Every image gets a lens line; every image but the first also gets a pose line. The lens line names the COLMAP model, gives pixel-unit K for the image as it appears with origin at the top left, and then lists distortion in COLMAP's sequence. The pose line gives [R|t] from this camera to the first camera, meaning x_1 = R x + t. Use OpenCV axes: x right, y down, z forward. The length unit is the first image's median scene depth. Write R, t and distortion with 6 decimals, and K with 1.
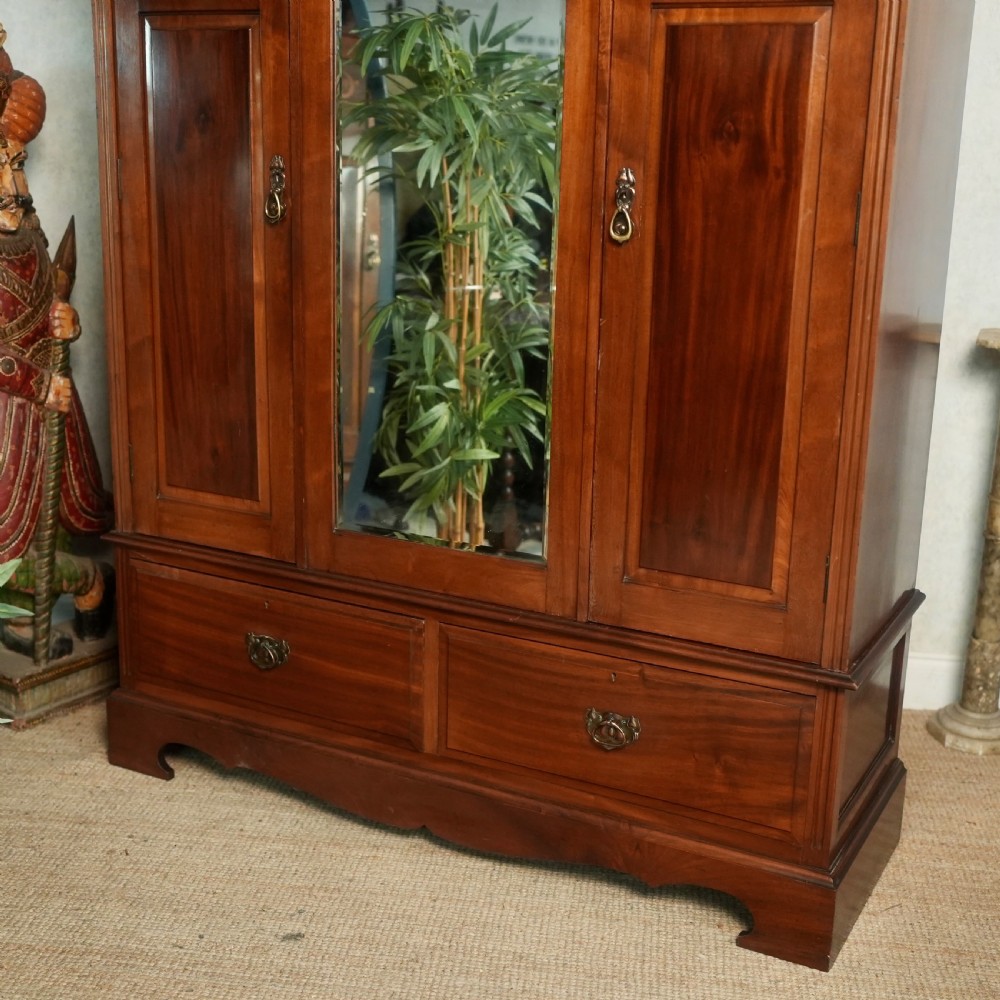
lens RADIAL K [[1426.7, 0, 487.4], [0, 1426.7, 499.8], [0, 0, 1]] dist [-0.033633, 0.109204]
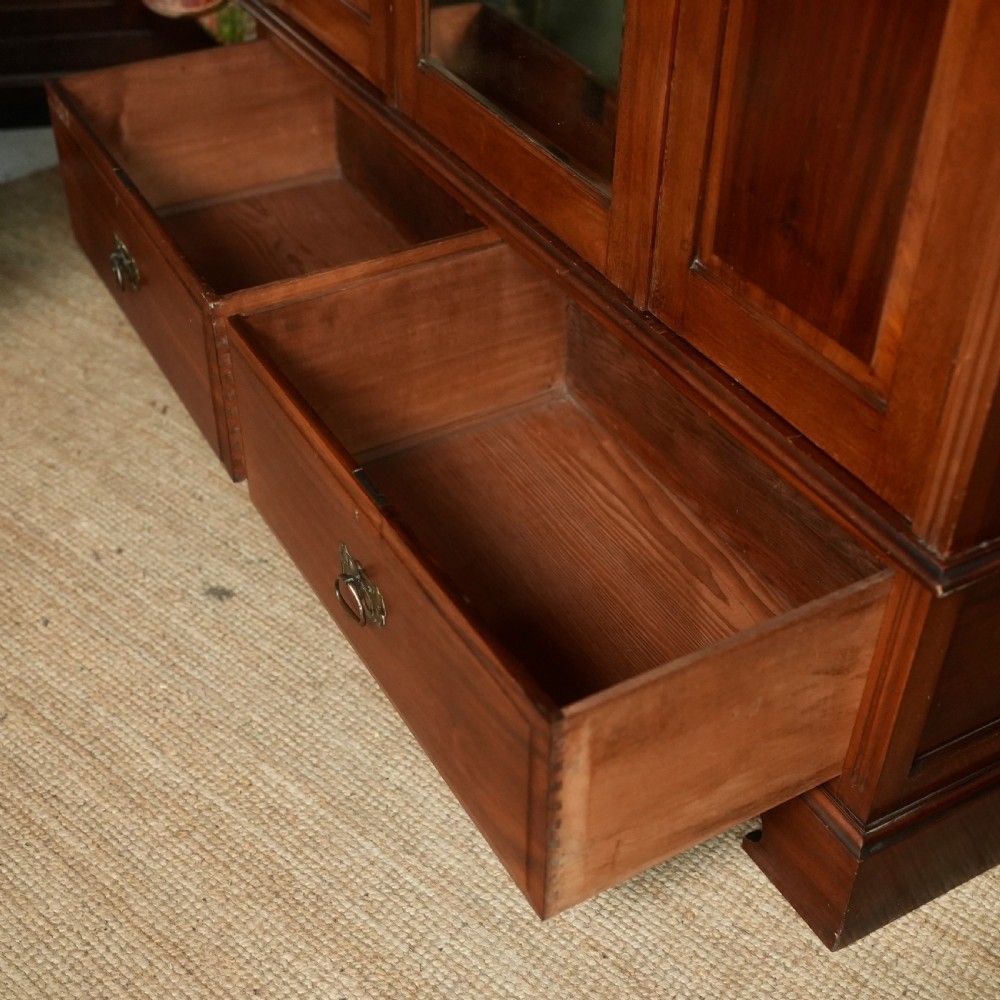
lens RADIAL K [[1456.9, 0, 500.0], [0, 1456.9, 500.0], [0, 0, 1]] dist [-0.033277, 0.111550]
pose [[0.844152, 0.333004, -0.420137, 0.240207], [-0.145509, 0.896587, 0.418280, -0.073507], [0.515979, -0.291959, 0.805311, 0.346660]]
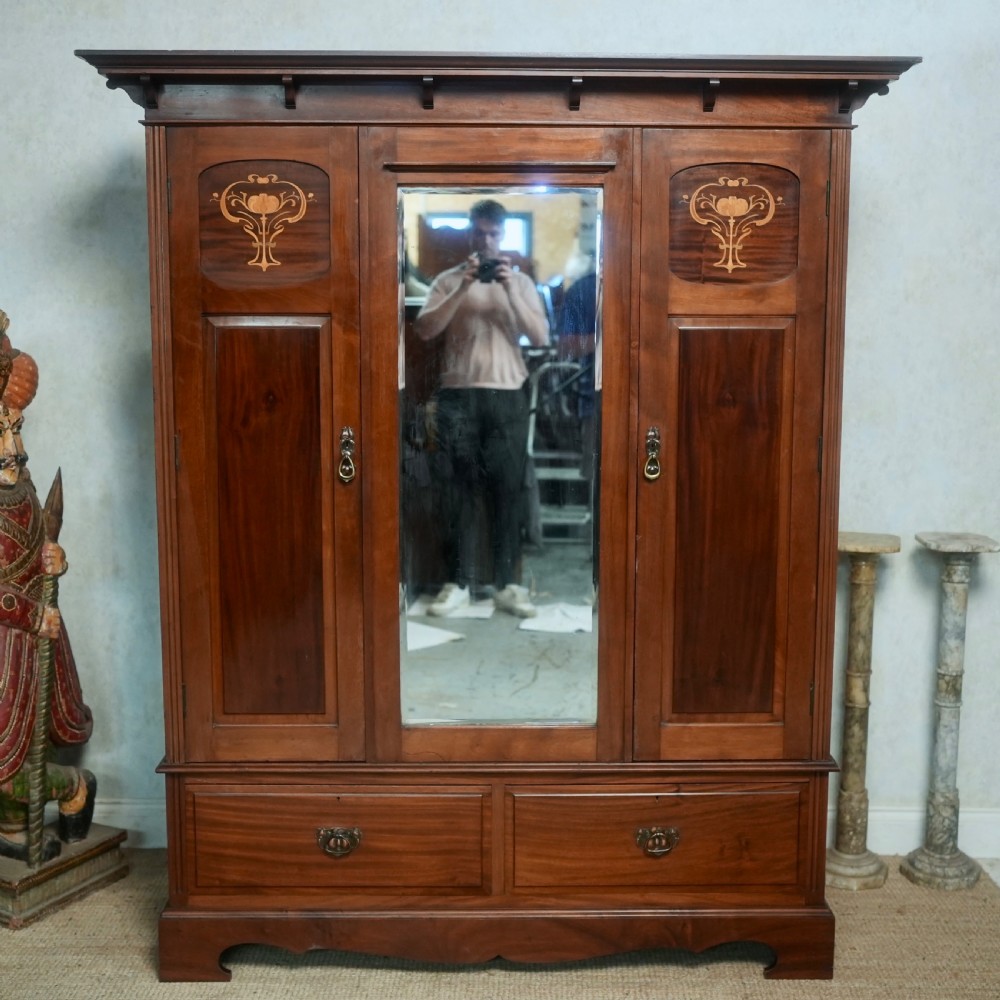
lens RADIAL K [[1470.2, 0, 505.3], [0, 1470.2, 488.5], [0, 0, 1]] dist [-0.037734, 0.126820]
pose [[0.992056, -0.037994, 0.119926, -0.077211], [0.051324, 0.992595, -0.110098, -0.033620], [-0.114855, 0.115378, 0.986659, -0.212234]]
